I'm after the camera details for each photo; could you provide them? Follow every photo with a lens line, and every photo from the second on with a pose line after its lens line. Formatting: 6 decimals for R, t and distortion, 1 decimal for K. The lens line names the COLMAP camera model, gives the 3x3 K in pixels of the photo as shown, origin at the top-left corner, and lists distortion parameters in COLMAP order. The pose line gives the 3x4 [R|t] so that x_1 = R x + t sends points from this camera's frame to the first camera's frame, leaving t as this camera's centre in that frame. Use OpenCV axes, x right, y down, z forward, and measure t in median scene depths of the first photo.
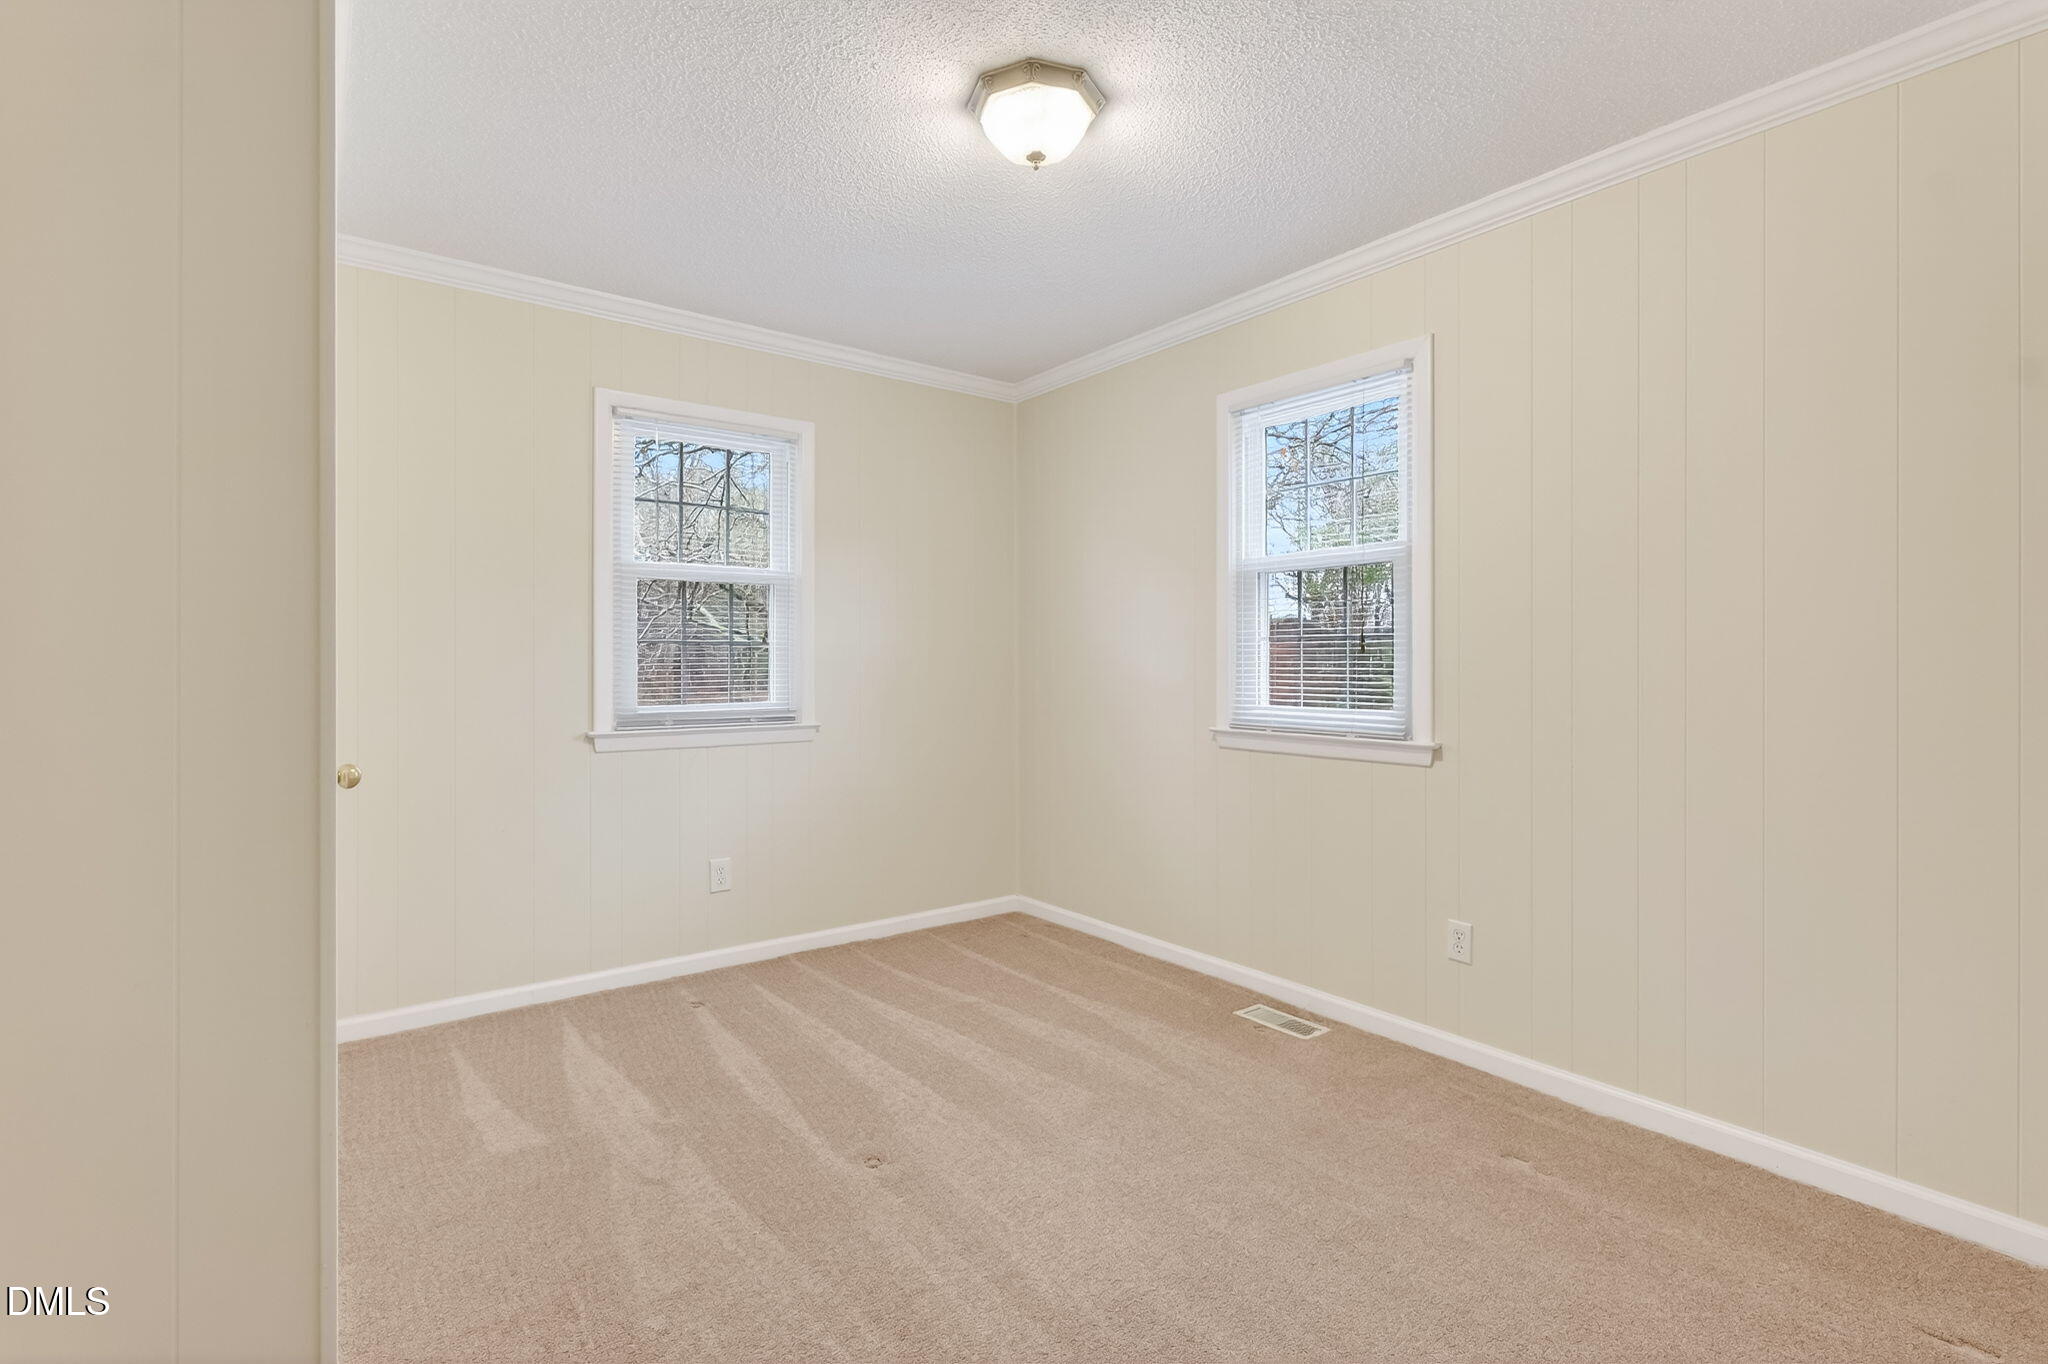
lens RADIAL K [[944.5, 0, 1017.4], [0, 944.5, 655.0], [0, 0, 1]] dist [0.000777, 0.000212]
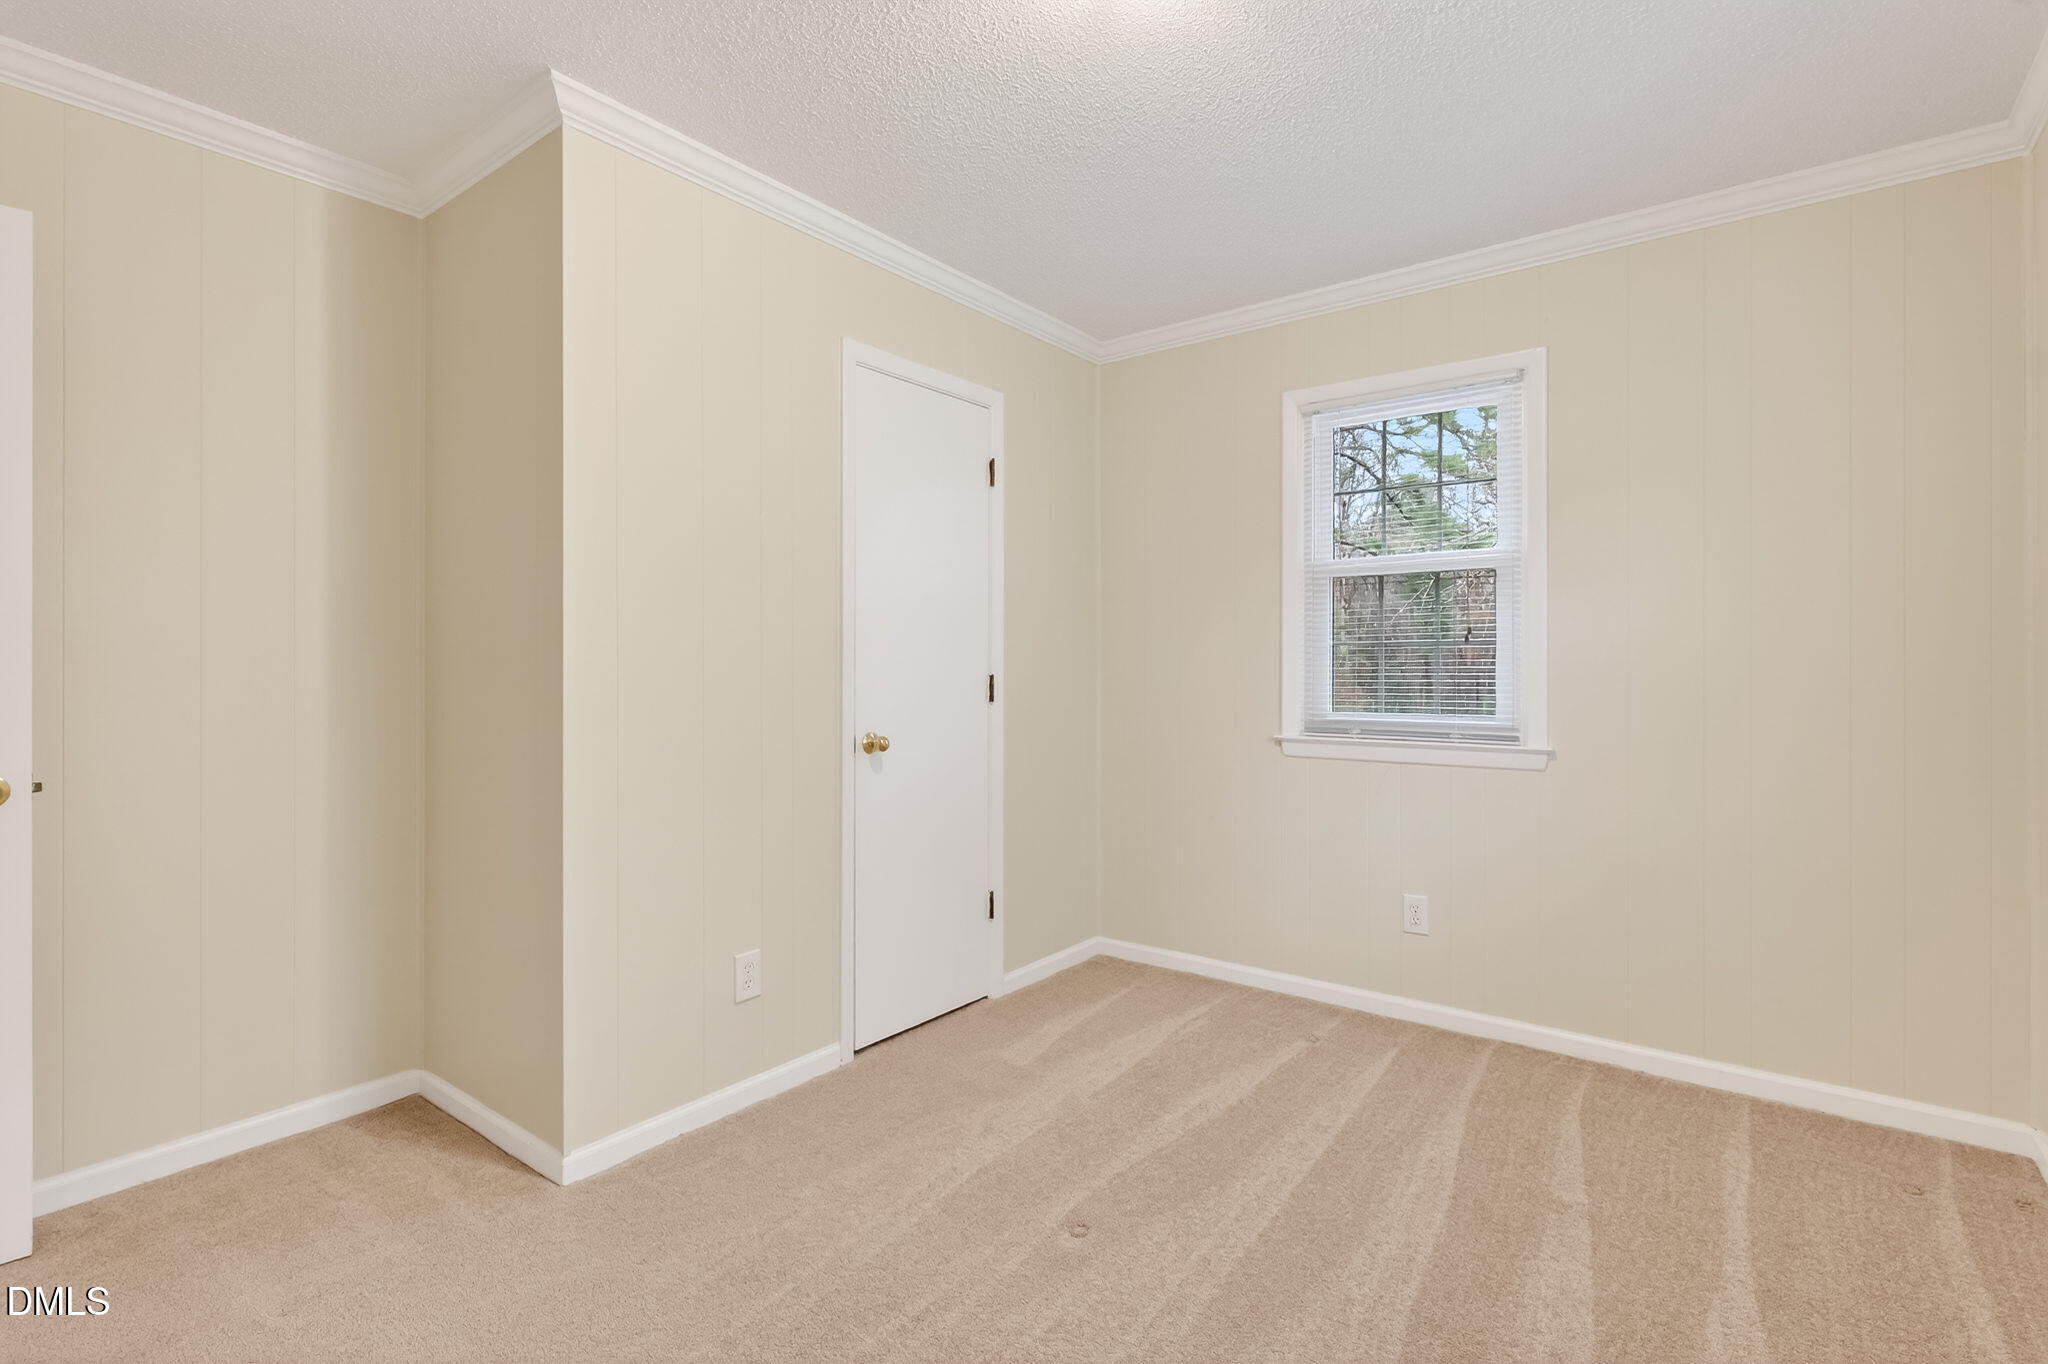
lens RADIAL K [[967.1, 0, 1044.2], [0, 967.1, 652.5], [0, 0, 1]] dist [0.000144, 0.000149]
pose [[0.271333, -0.006257, -0.962465, 0.473634], [0.014101, 0.999897, -0.002525, -0.007626], [0.962382, -0.012886, 0.271393, 0.469938]]
